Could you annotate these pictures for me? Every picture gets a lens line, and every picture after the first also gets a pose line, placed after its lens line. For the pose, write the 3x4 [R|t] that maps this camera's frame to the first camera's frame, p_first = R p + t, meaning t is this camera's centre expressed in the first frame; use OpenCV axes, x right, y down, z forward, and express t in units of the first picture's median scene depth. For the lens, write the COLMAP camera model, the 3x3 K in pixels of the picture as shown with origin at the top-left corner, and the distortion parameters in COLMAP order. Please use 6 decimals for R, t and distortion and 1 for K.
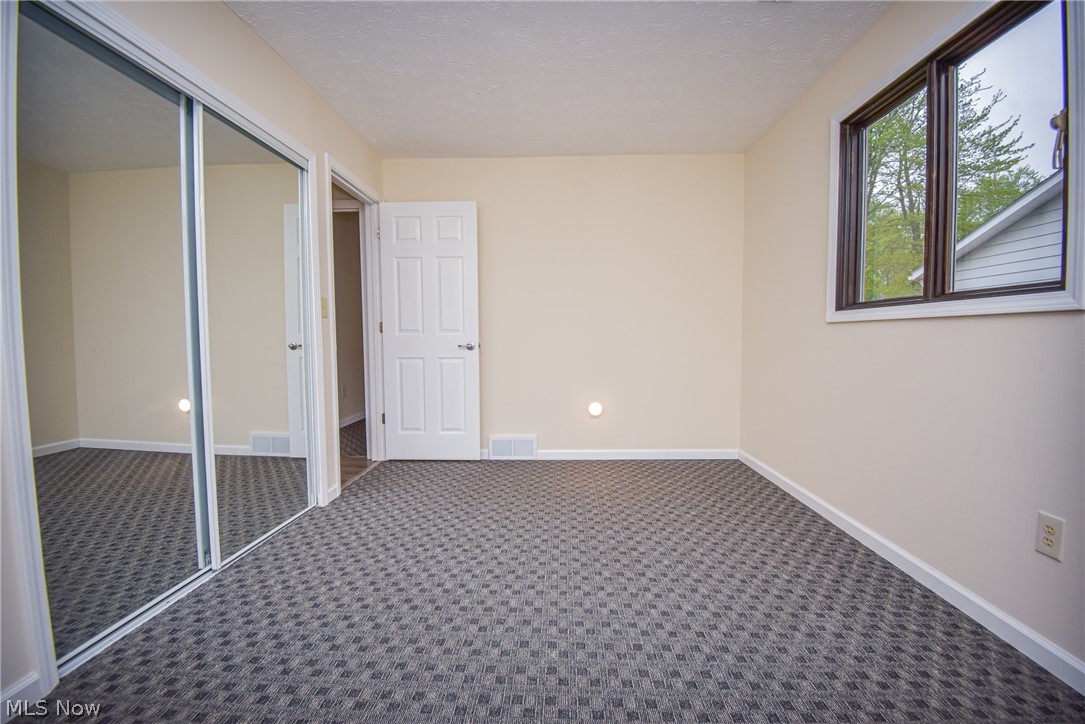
lens RADIAL K [[442.2, 0, 544.7], [0, 442.2, 362.6], [0, 0, 1]] dist [0.004997, -0.020632]
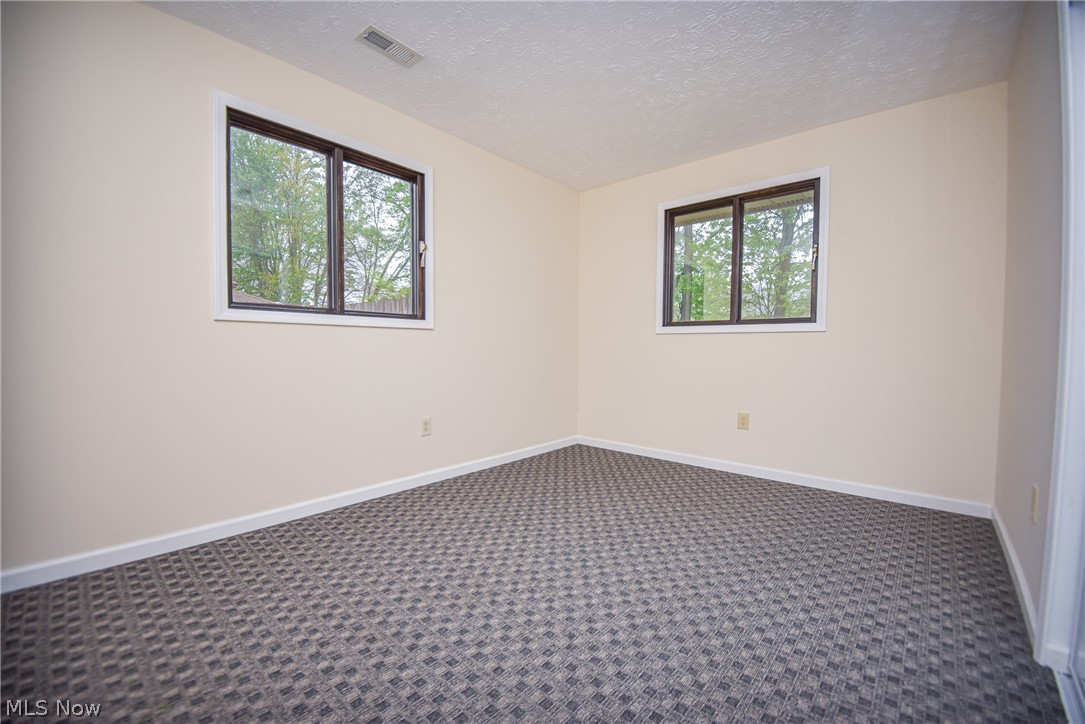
lens RADIAL K [[442.2, 0, 544.7], [0, 442.2, 362.6], [0, 0, 1]] dist [0.004997, -0.020632]
pose [[-0.775099, -0.022292, 0.631446, -0.507556], [0.031515, 0.996770, 0.073873, -0.058452], [-0.631053, 0.077159, -0.771893, 1.515360]]
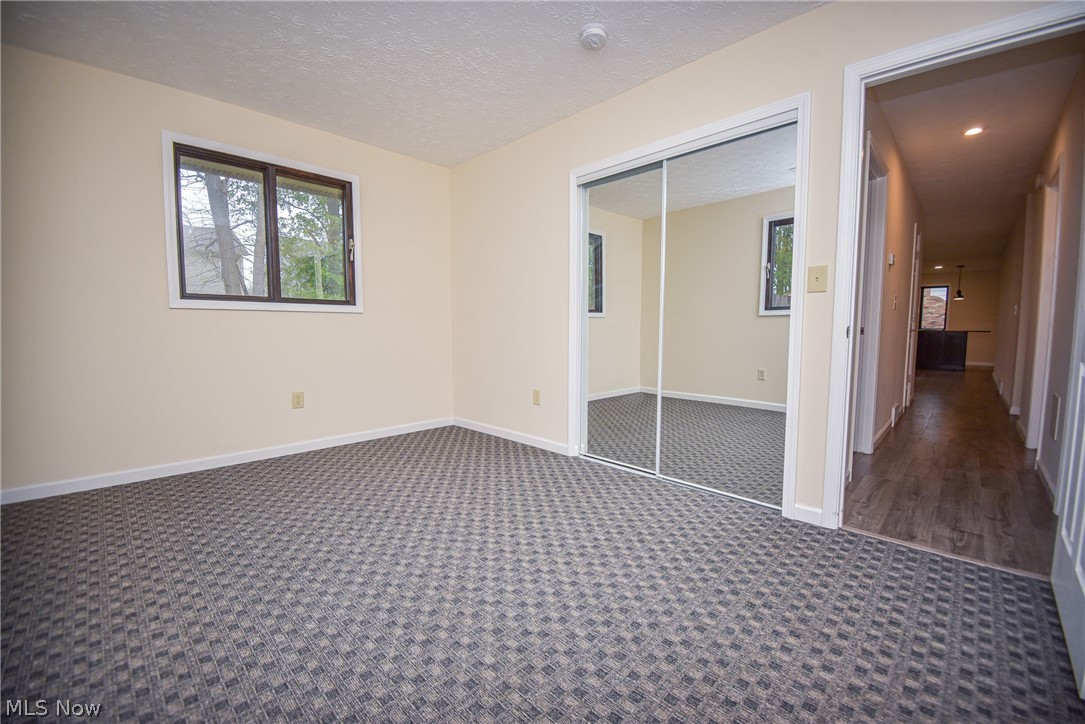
lens RADIAL K [[442.2, 0, 544.7], [0, 442.2, 362.6], [0, 0, 1]] dist [0.004997, -0.020632]
pose [[-0.669144, 0.060053, -0.740702, 0.553334], [-0.040821, 0.992254, 0.117325, -0.066000], [0.742011, 0.108744, -0.661510, 1.553989]]
